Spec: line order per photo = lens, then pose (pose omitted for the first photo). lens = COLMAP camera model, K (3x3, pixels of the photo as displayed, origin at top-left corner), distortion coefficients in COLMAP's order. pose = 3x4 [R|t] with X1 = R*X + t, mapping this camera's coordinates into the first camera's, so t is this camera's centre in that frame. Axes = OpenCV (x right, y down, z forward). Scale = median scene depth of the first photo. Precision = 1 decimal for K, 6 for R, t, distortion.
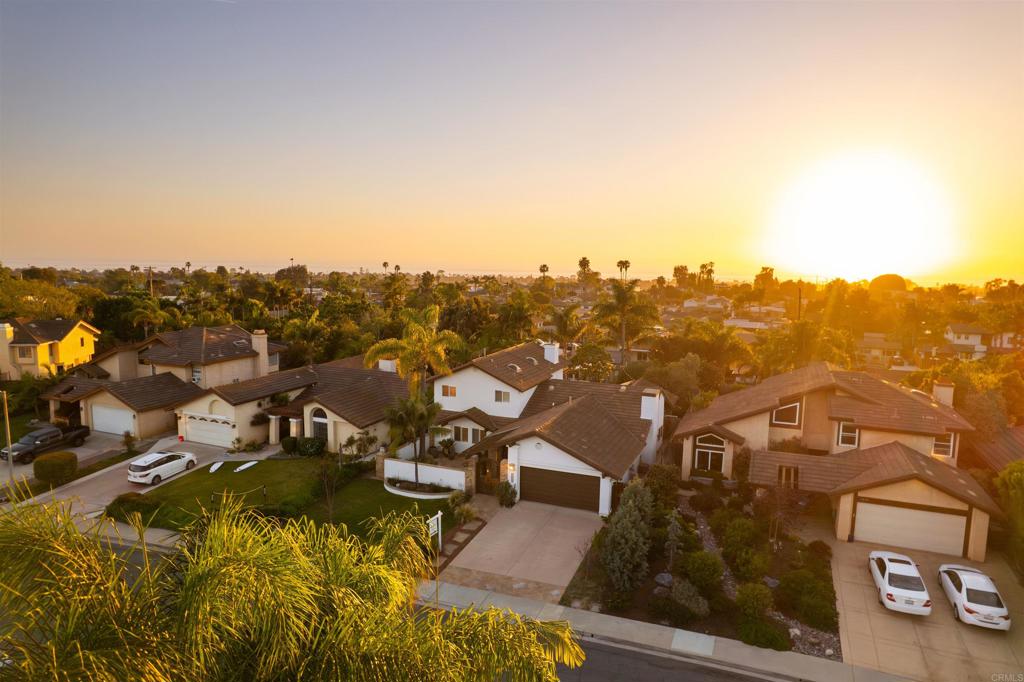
lens RADIAL K [[667.5, 0, 513.0], [0, 667.5, 342.6], [0, 0, 1]] dist [-0.009073, 0.001784]
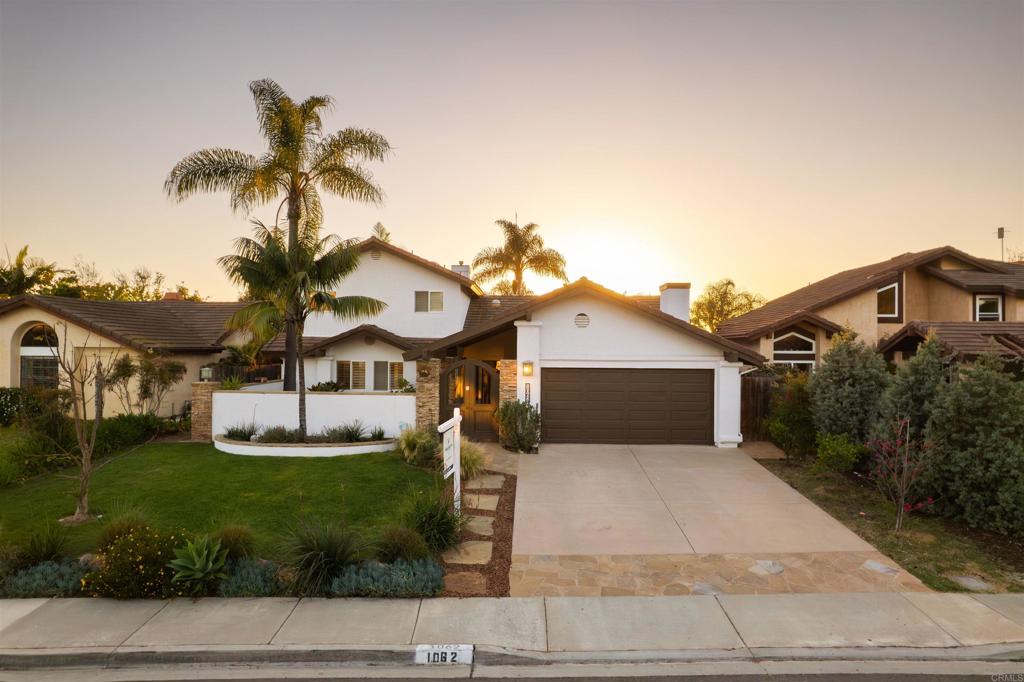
lens RADIAL K [[667.5, 0, 511.5], [0, 667.5, 340.2], [0, 0, 1]] dist [-0.009073, 0.001784]
pose [[0.937511, -0.008908, 0.347840, -0.166561], [0.054839, 0.990961, -0.122427, 0.212332], [-0.343606, 0.133852, 0.929526, 0.535164]]
